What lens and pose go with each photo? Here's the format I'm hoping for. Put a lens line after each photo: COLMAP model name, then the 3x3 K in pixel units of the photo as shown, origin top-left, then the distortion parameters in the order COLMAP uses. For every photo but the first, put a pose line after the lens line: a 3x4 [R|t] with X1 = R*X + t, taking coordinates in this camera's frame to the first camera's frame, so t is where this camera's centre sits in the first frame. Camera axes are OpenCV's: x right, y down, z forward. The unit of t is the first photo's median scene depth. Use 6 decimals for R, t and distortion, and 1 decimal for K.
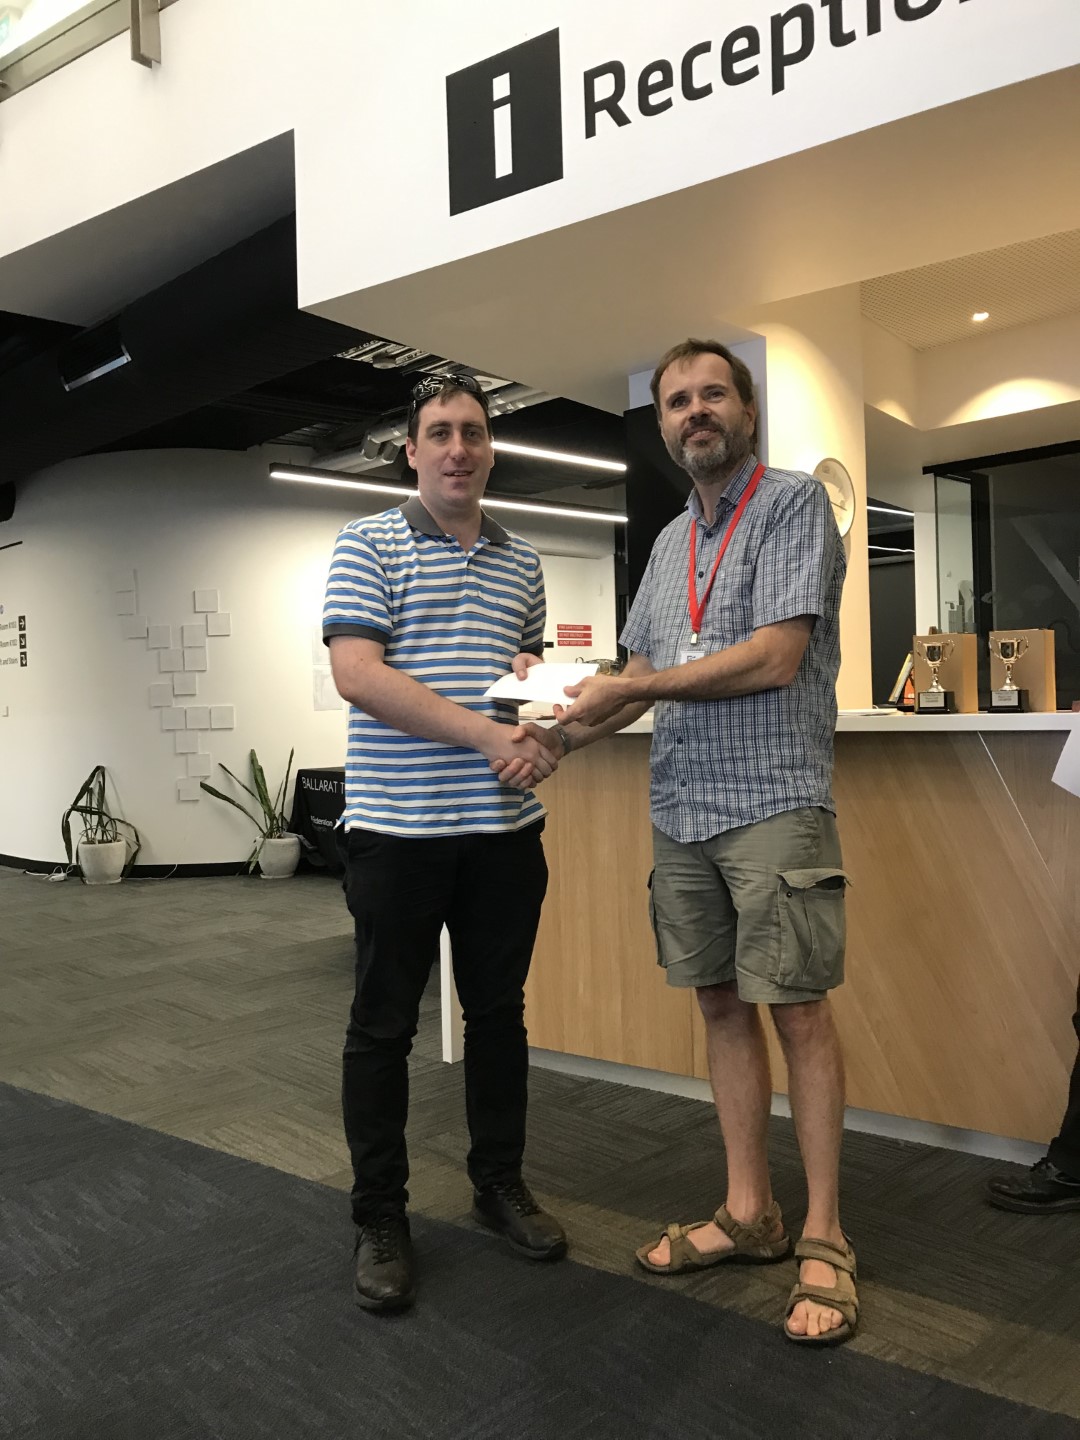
lens RADIAL K [[1200.8, 0, 531.5], [0, 1200.8, 710.9], [0, 0, 1]] dist [0.030420, -0.004021]
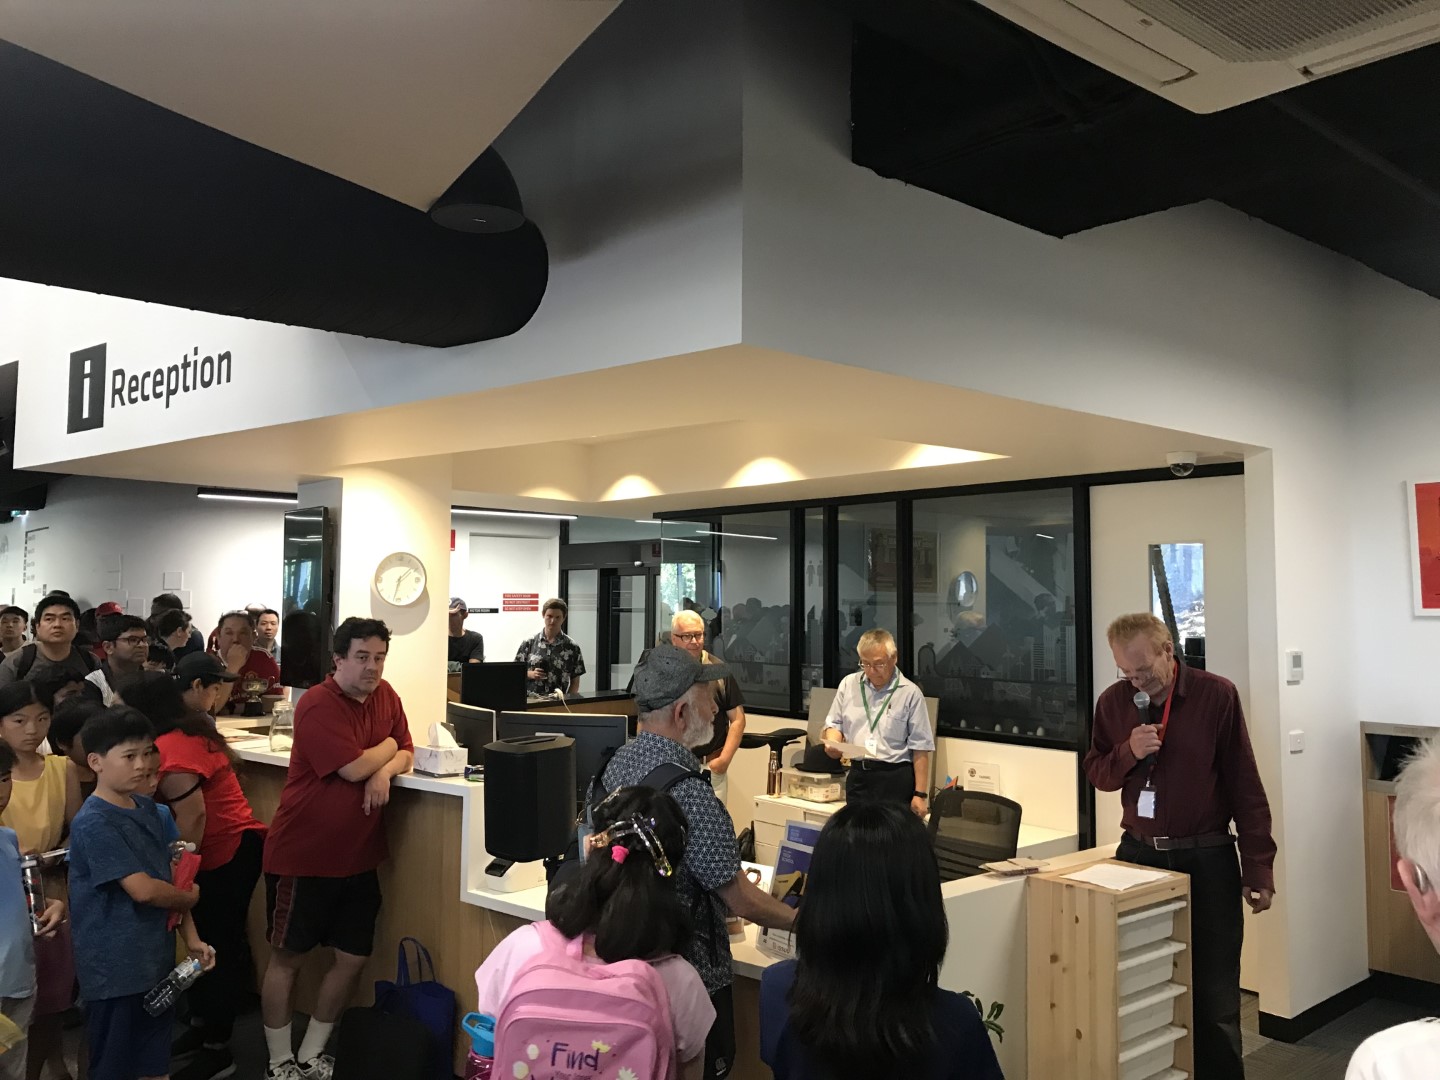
lens RADIAL K [[1201.8, 0, 674.2], [0, 1201.8, 539.3], [0, 0, 1]] dist [0.027268, -0.002851]
pose [[0.995994, 0.030054, -0.084216, 0.729707], [-0.035181, 0.997573, -0.060079, -0.149448], [0.082206, 0.062802, 0.994635, -0.479285]]
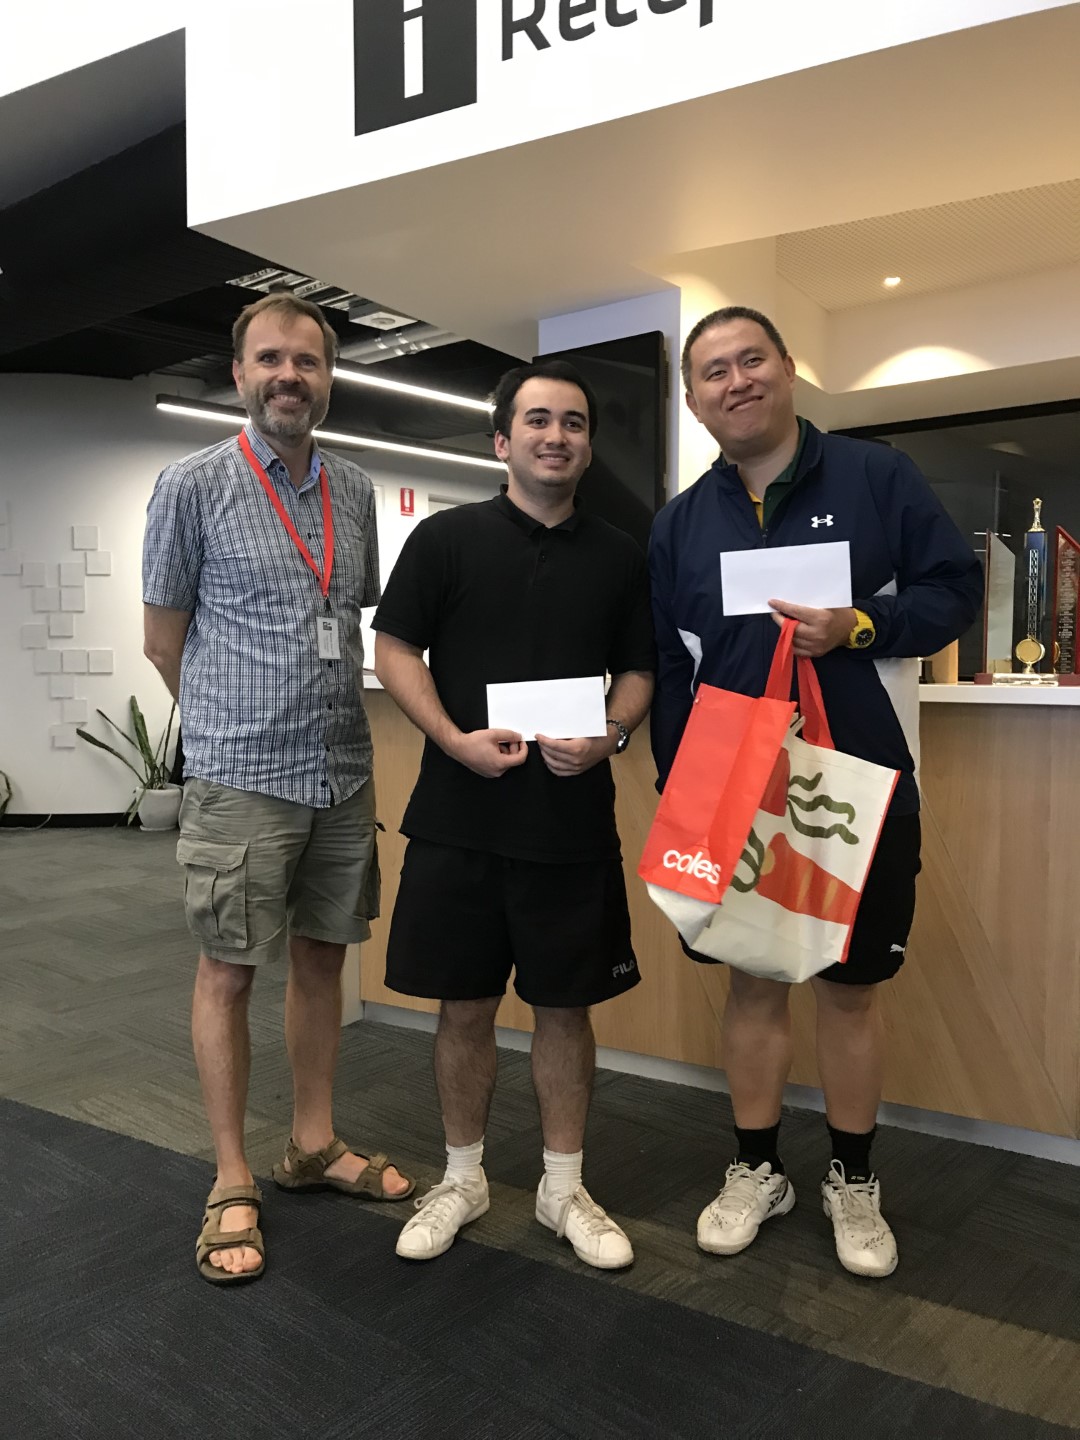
lens RADIAL K [[1208.0, 0, 545.8], [0, 1208.0, 713.7], [0, 0, 1]] dist [0.006761, 0.021173]
pose [[0.994827, 0.023970, 0.098713, -0.001593], [-0.028059, 0.998796, 0.040239, -0.003522], [-0.097630, -0.042801, 0.994302, 0.026907]]
